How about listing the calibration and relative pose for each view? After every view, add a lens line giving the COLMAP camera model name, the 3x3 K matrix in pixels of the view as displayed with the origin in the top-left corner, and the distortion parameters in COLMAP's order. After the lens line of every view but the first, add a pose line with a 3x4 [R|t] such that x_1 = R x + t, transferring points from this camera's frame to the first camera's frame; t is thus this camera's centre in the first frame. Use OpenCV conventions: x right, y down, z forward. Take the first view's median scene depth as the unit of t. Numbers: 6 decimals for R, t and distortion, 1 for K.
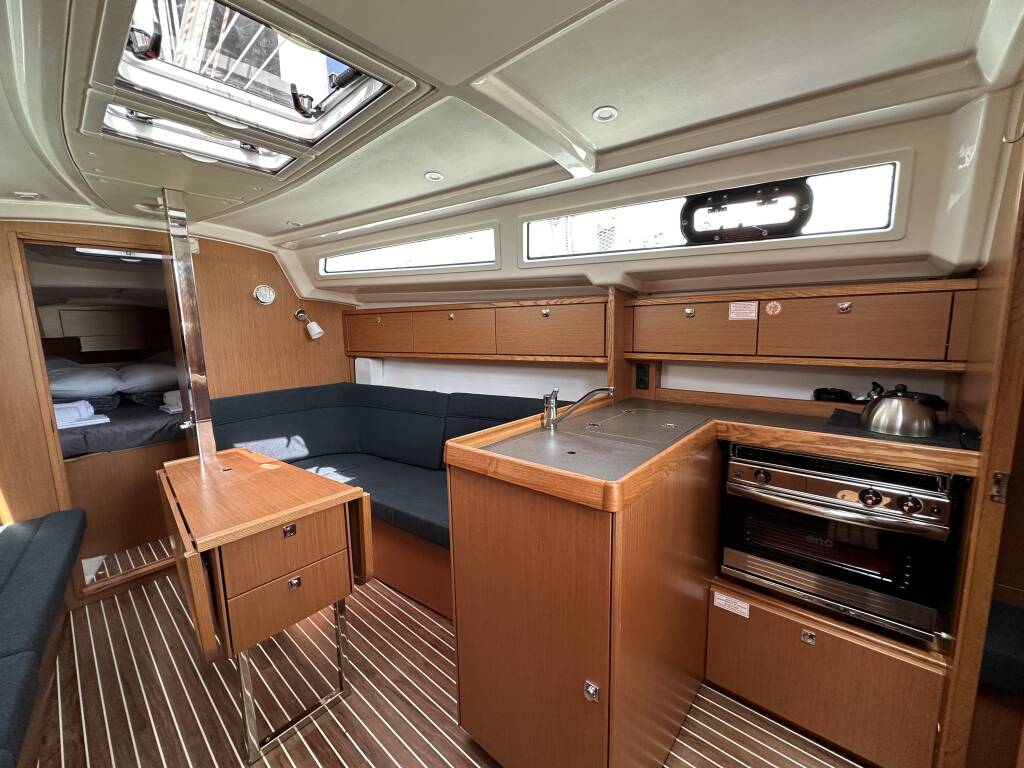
lens RADIAL K [[411.1, 0, 513.4], [0, 411.1, 381.0], [0, 0, 1]] dist [-0.003807, 0.000758]
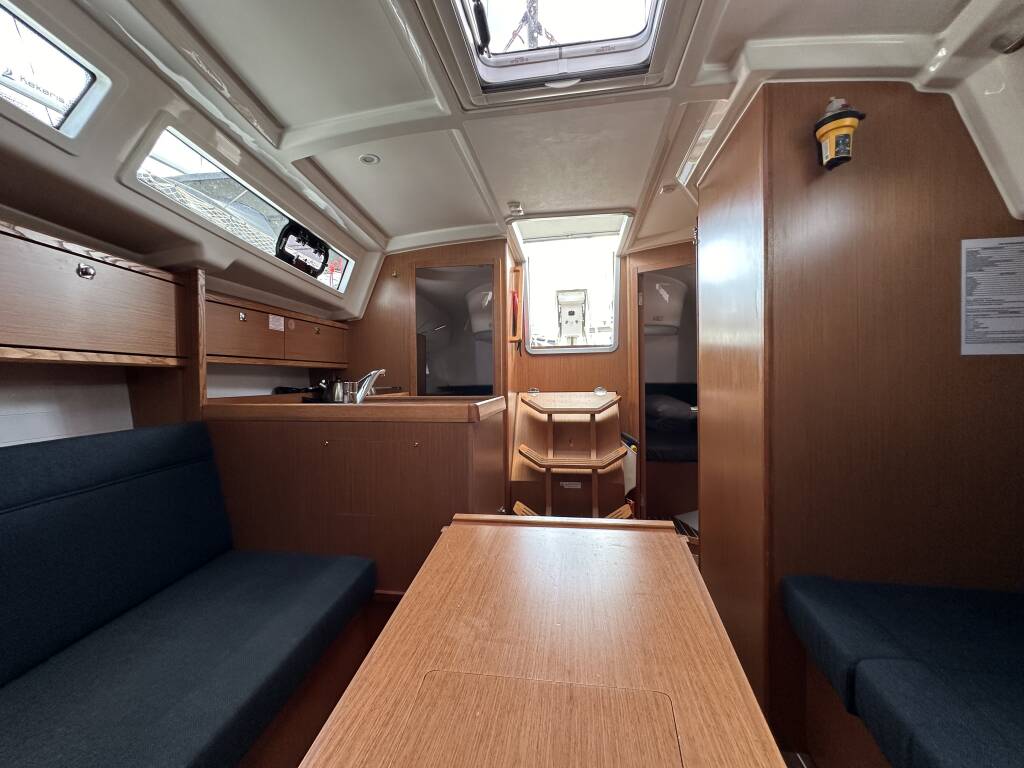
lens RADIAL K [[411.1, 0, 512.3], [0, 411.1, 380.8], [0, 0, 1]] dist [-0.003807, 0.000758]
pose [[-0.529919, 0.019769, 0.847818, -0.788106], [0.131266, 0.989592, 0.058971, 0.018614], [-0.837828, 0.142540, -0.526998, 1.006142]]
